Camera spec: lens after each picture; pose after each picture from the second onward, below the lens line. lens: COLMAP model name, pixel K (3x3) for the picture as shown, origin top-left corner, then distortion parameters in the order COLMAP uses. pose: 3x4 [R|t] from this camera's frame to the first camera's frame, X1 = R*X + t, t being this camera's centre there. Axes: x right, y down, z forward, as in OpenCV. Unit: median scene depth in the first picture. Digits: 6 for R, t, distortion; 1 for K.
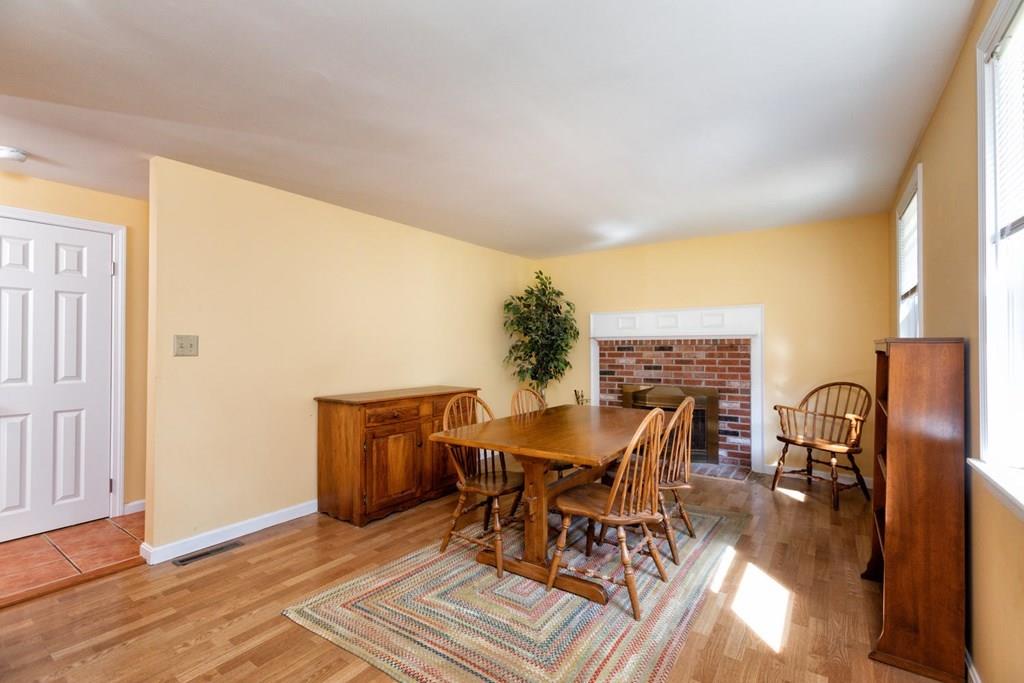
lens RADIAL K [[453.6, 0, 512.8], [0, 453.6, 344.7], [0, 0, 1]] dist [0.005320, 0.002478]
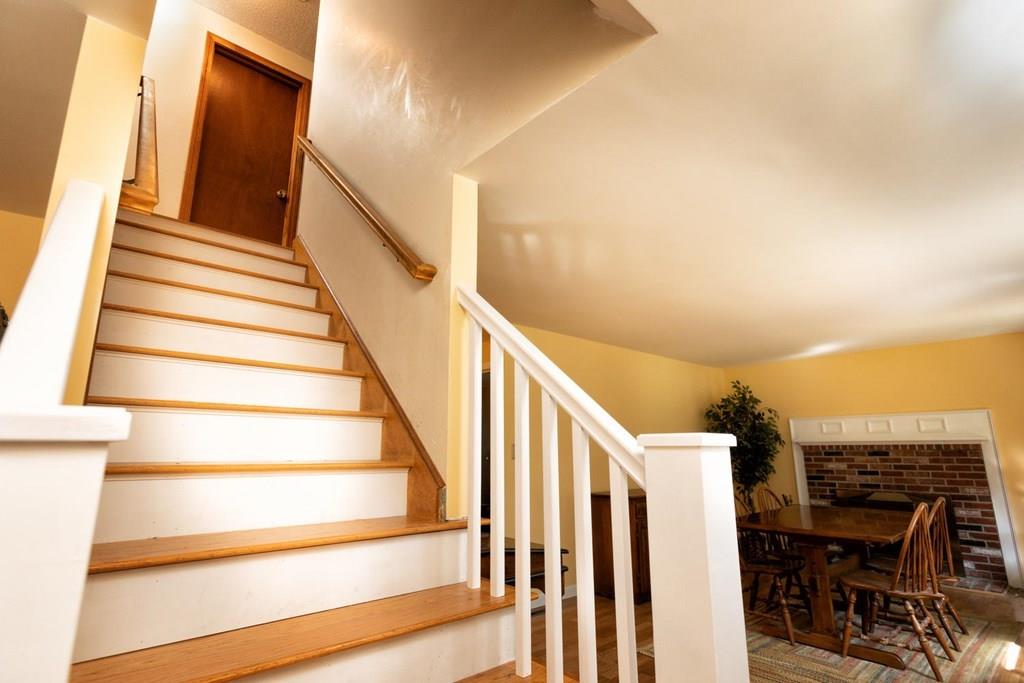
lens RADIAL K [[497.1, 0, 511.5], [0, 497.1, 342.0], [0, 0, 1]] dist [0.015937, -0.003190]
pose [[0.974831, -0.049242, -0.217441, -0.230089], [0.003405, 0.978478, -0.206323, -0.007932], [0.222921, 0.200389, 0.954018, -0.333334]]
